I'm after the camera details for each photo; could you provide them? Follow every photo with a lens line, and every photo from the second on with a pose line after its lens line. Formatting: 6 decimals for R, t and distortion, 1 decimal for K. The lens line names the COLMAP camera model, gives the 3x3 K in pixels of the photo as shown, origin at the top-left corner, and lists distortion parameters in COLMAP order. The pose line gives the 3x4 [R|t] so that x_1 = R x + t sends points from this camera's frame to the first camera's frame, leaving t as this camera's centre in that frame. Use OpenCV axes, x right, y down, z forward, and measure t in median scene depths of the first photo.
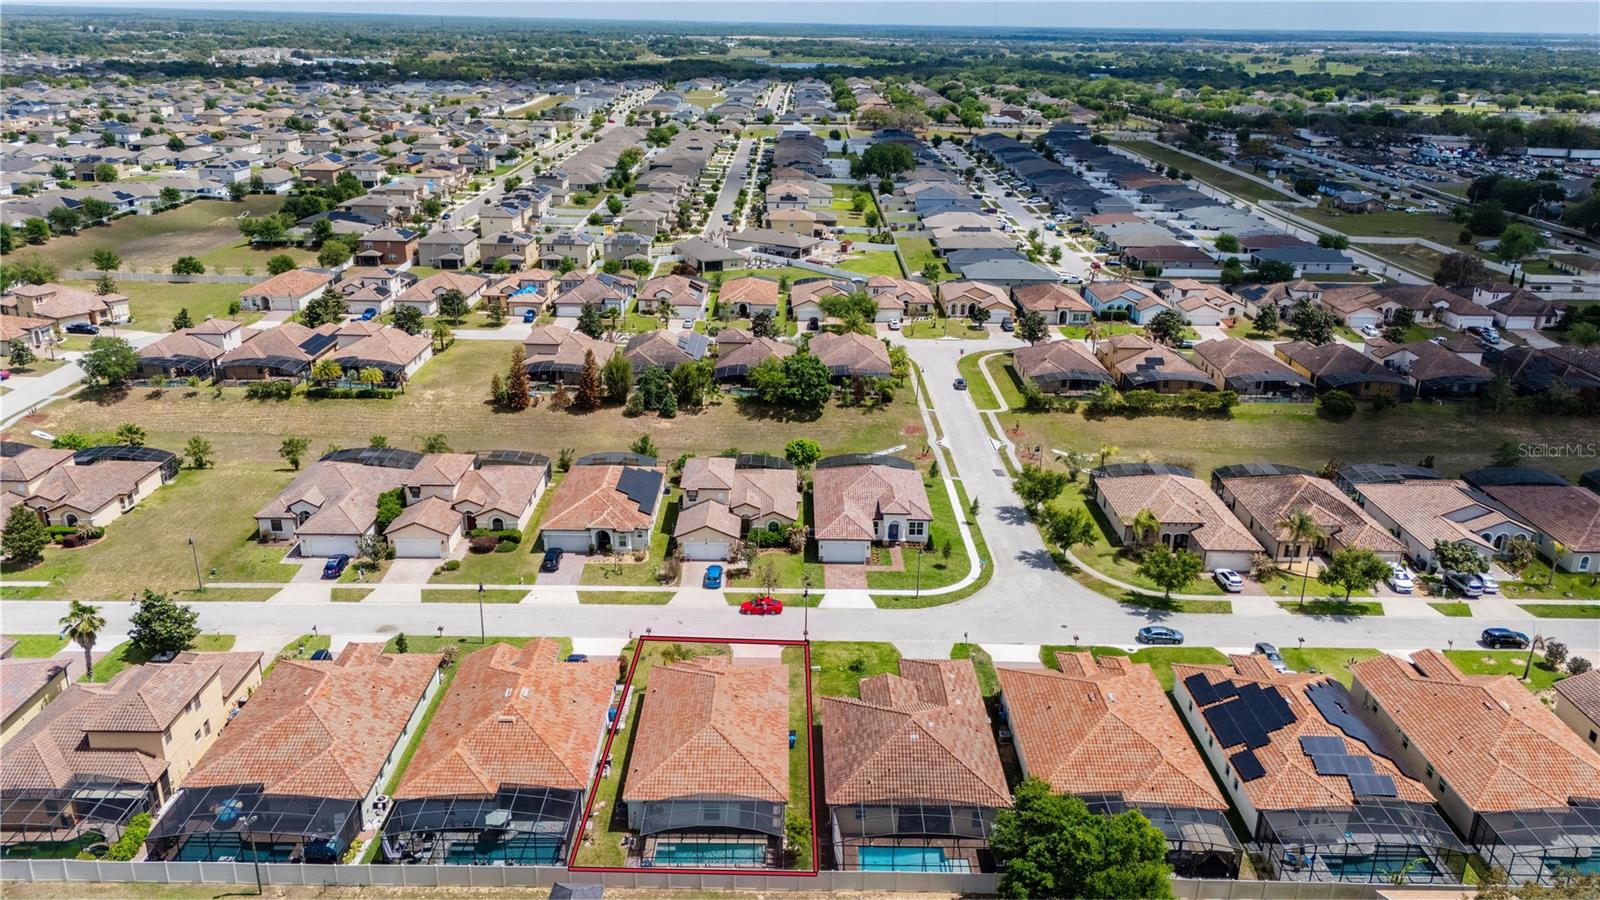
lens RADIAL K [[1164.4, 0, 794.8], [0, 1164.4, 452.9], [0, 0, 1]] dist [0.072883, -0.061637]
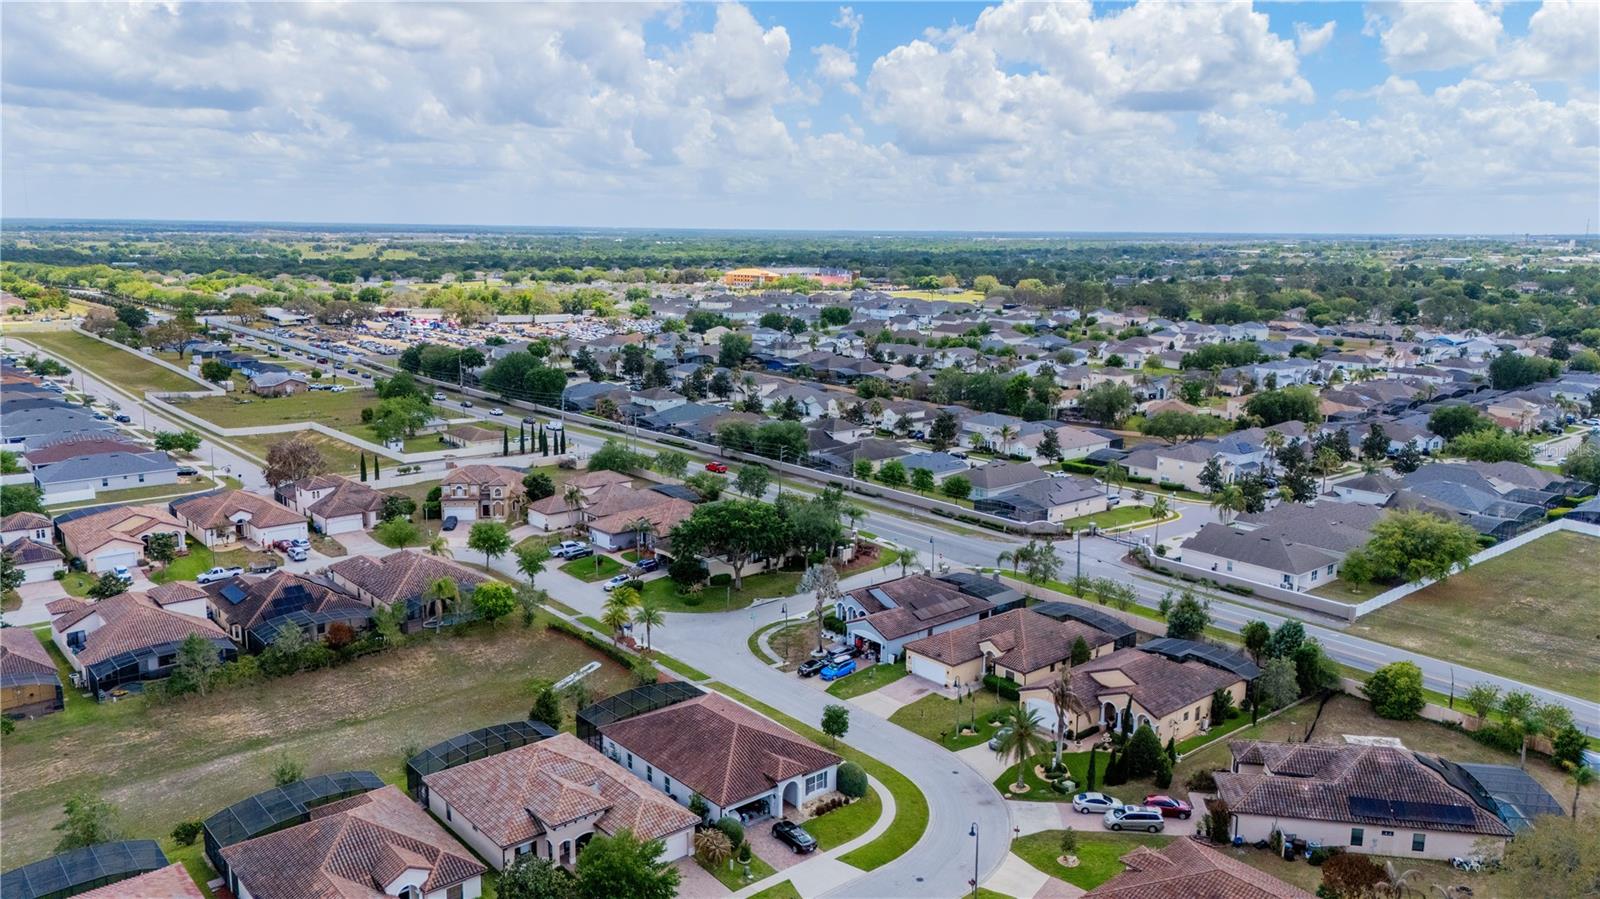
lens RADIAL K [[1178.8, 0, 801.8], [0, 1178.8, 548.3], [0, 0, 1]] dist [0.065357, -0.057692]
pose [[0.757331, -0.182111, 0.627125, 0.251441], [0.230028, 0.973172, 0.004814, -0.022083], [-0.611177, 0.140610, 0.778904, 0.161768]]
